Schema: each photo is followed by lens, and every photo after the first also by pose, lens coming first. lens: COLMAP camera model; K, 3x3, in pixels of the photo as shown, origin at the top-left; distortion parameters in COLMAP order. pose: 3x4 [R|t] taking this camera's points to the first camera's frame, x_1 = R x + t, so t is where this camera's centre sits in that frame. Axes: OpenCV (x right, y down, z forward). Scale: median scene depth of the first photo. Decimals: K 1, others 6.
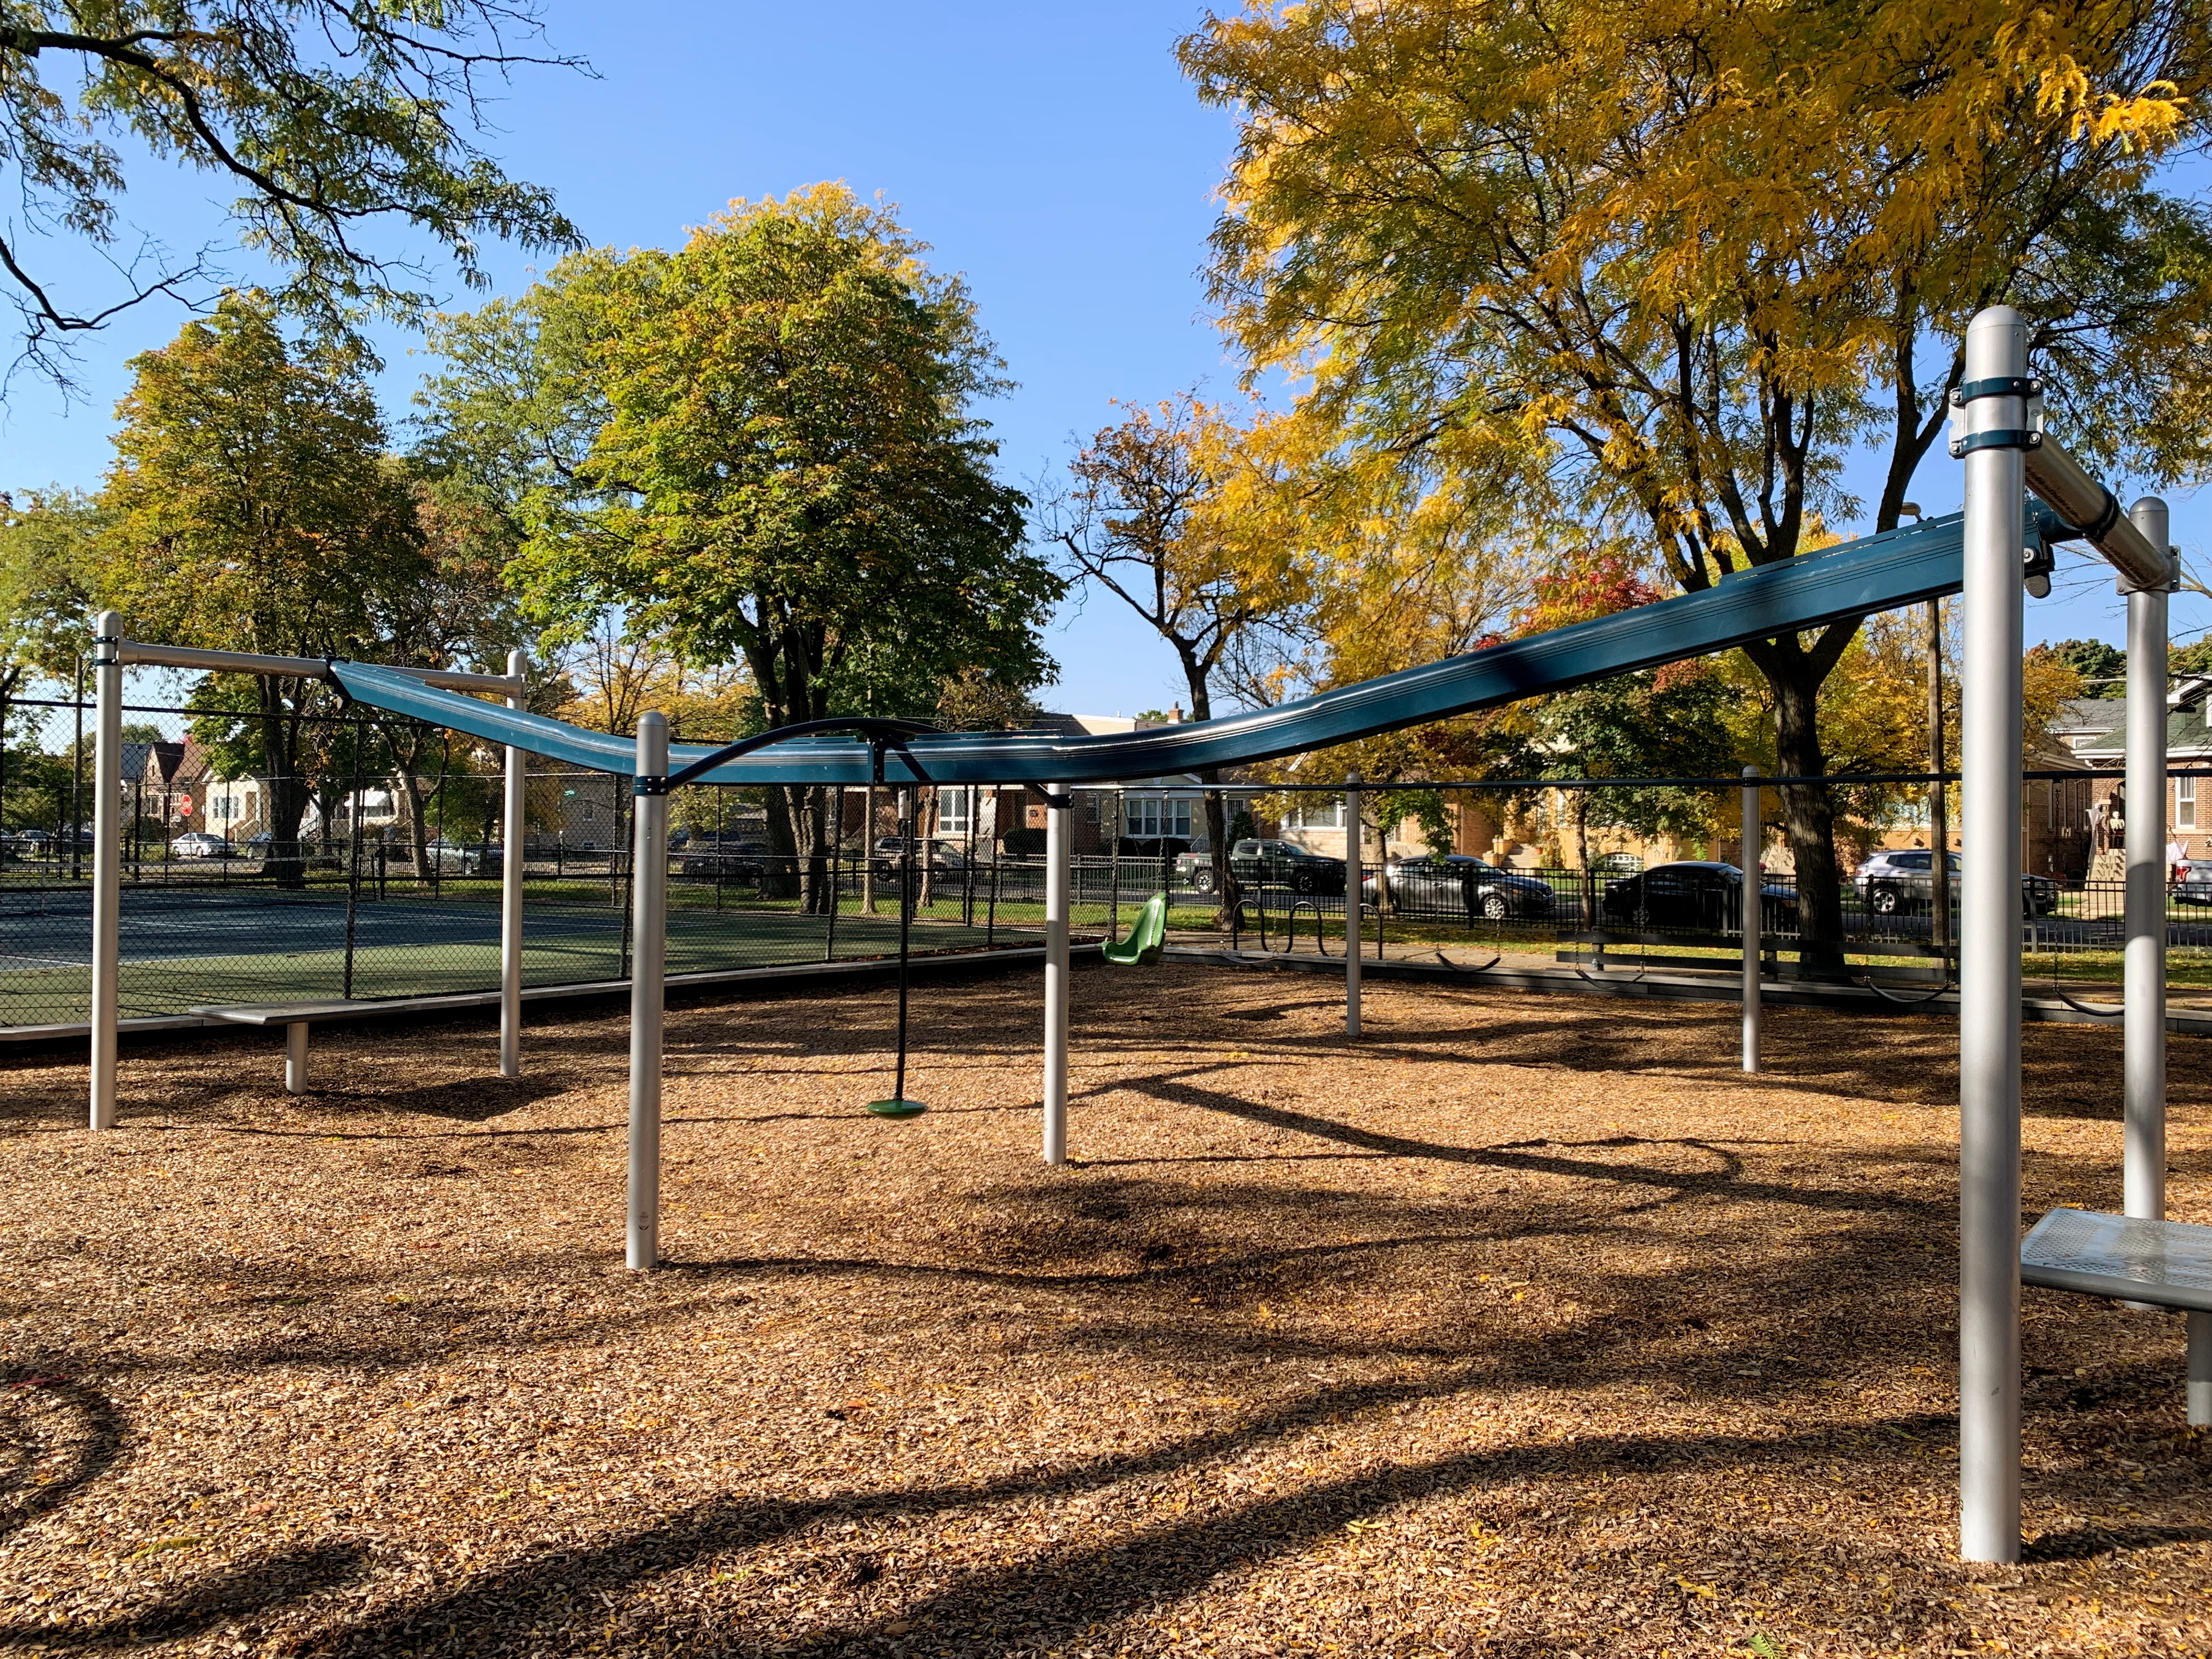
lens RADIAL K [[1715.6, 0, 1106.0], [0, 1715.6, 829.5], [0, 0, 1]] dist [0.044093, 0.000843]
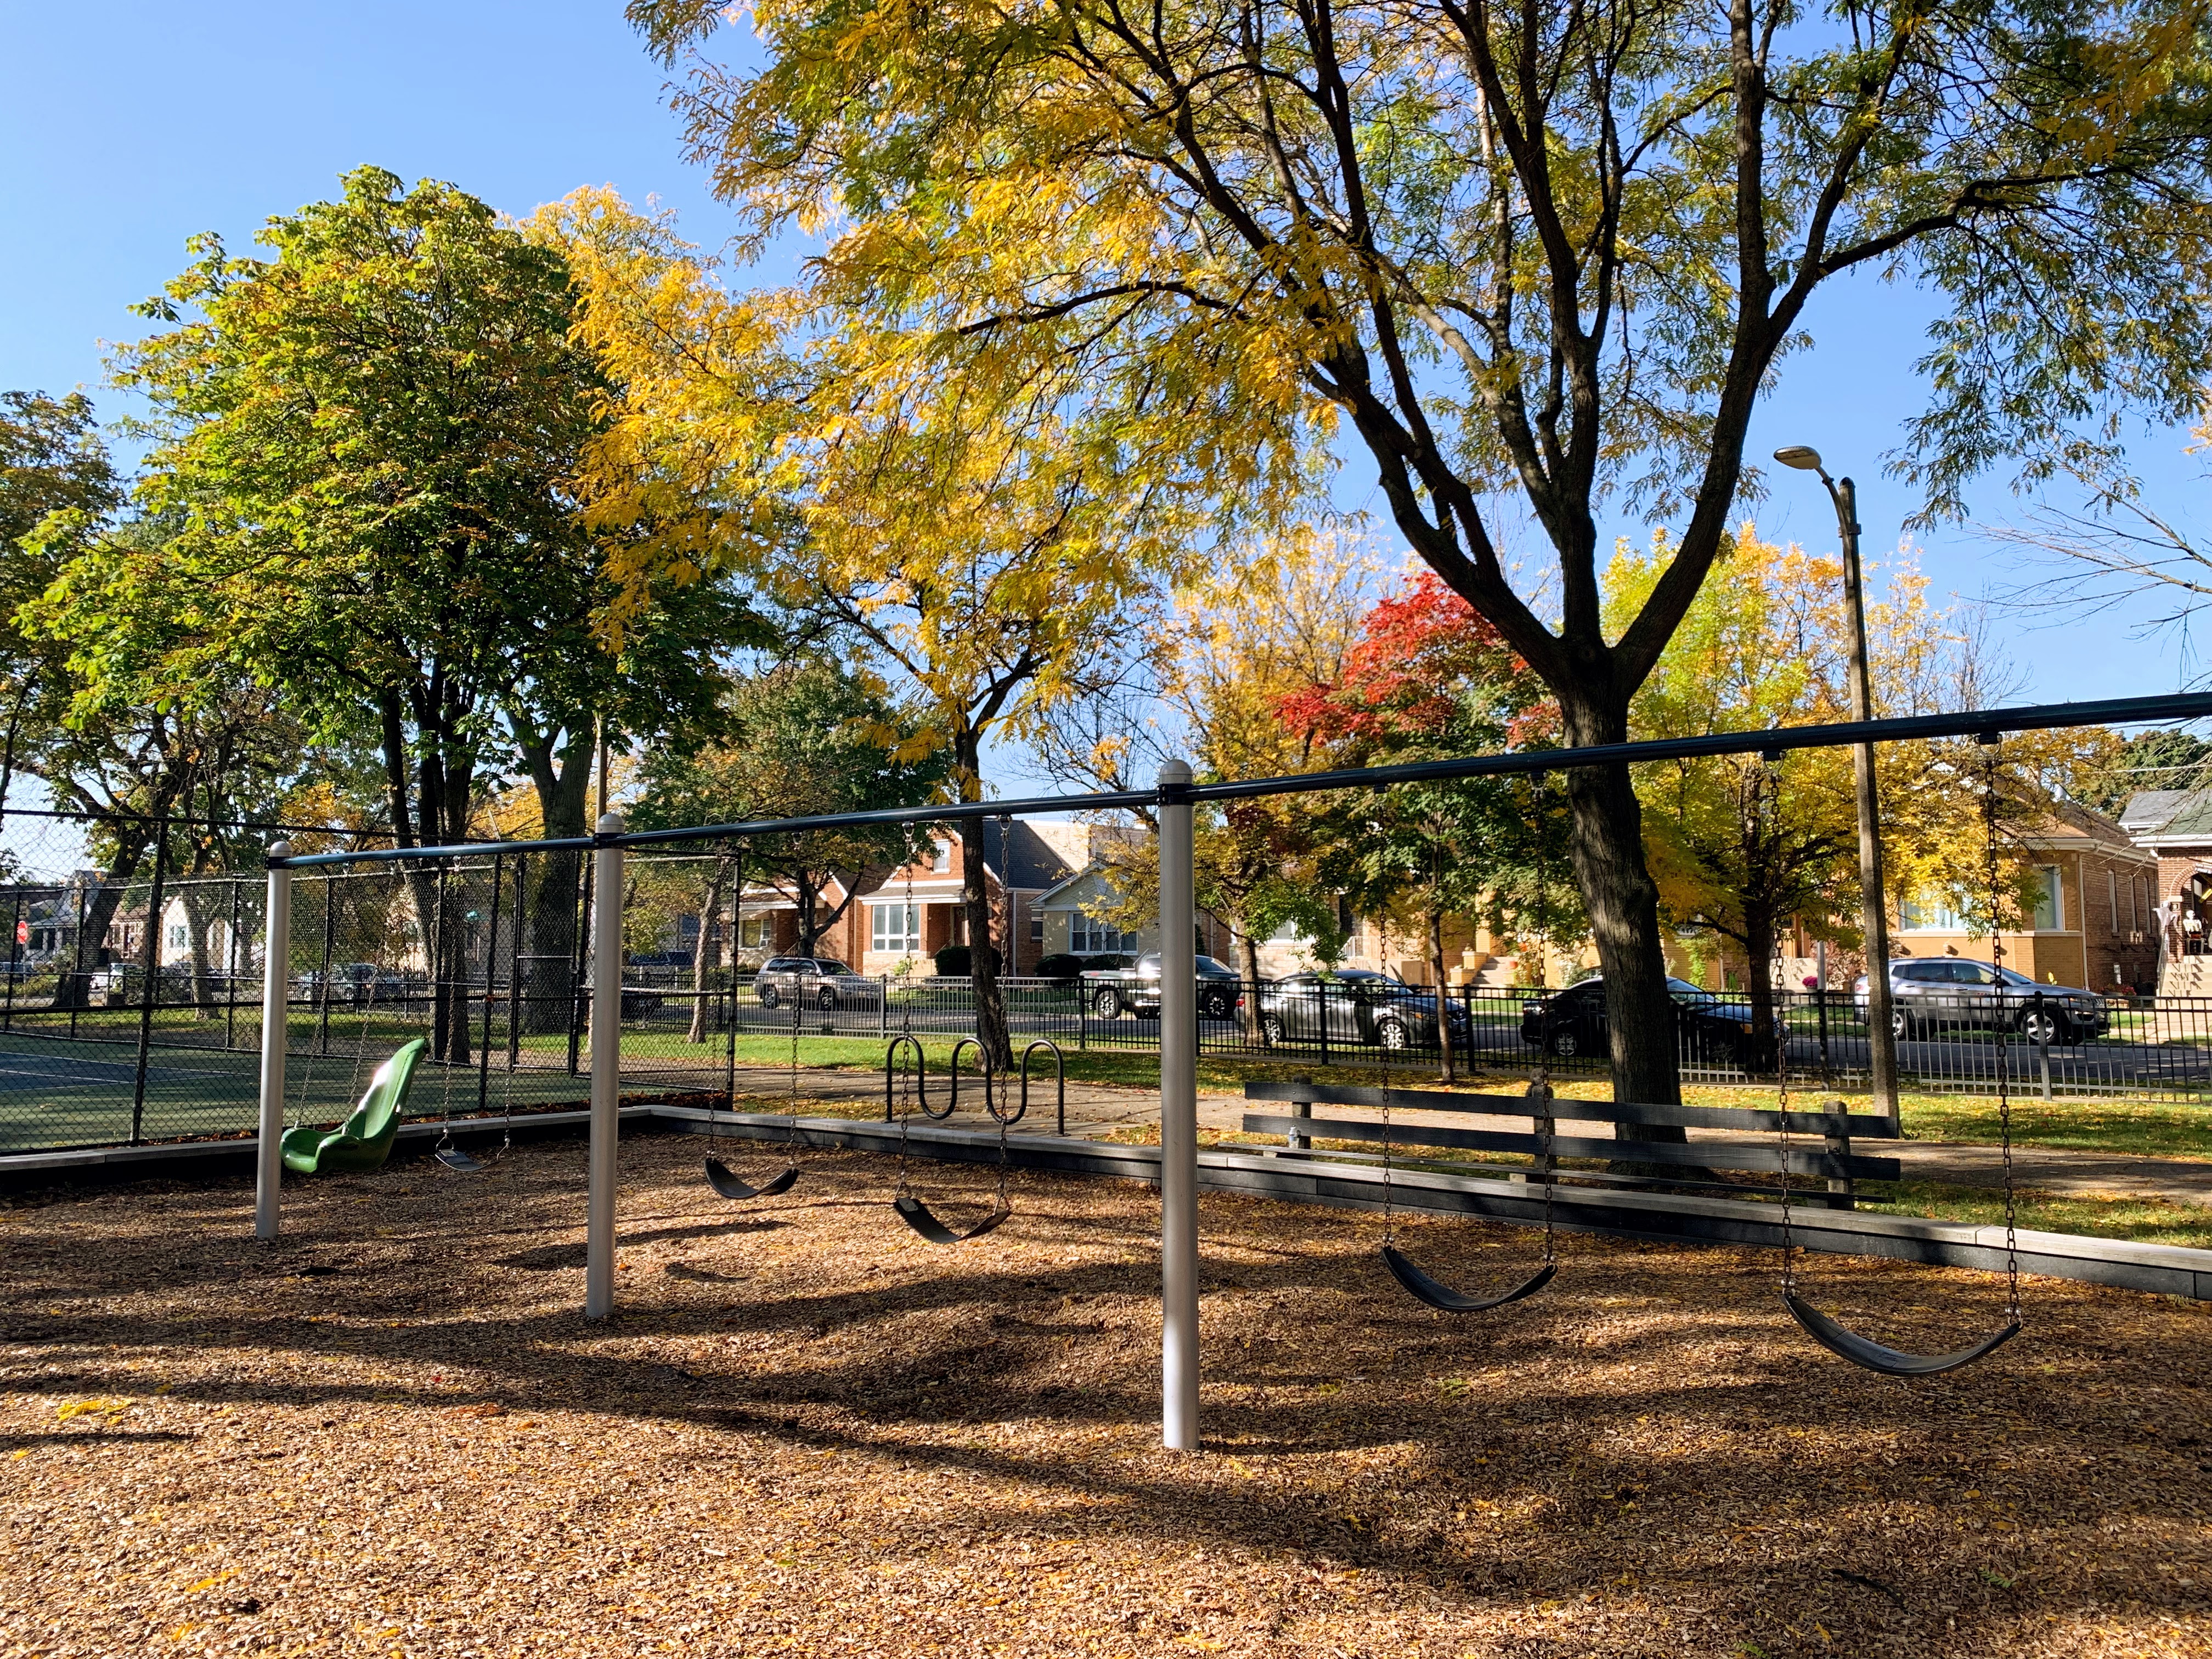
lens RADIAL K [[1715.6, 0, 1106.0], [0, 1715.6, 829.5], [0, 0, 1]] dist [0.044093, 0.000843]
pose [[0.998965, -0.014888, -0.042976, 0.128348], [0.011829, 0.997437, -0.070566, 0.004791], [0.043916, 0.069985, 0.996581, 0.187268]]
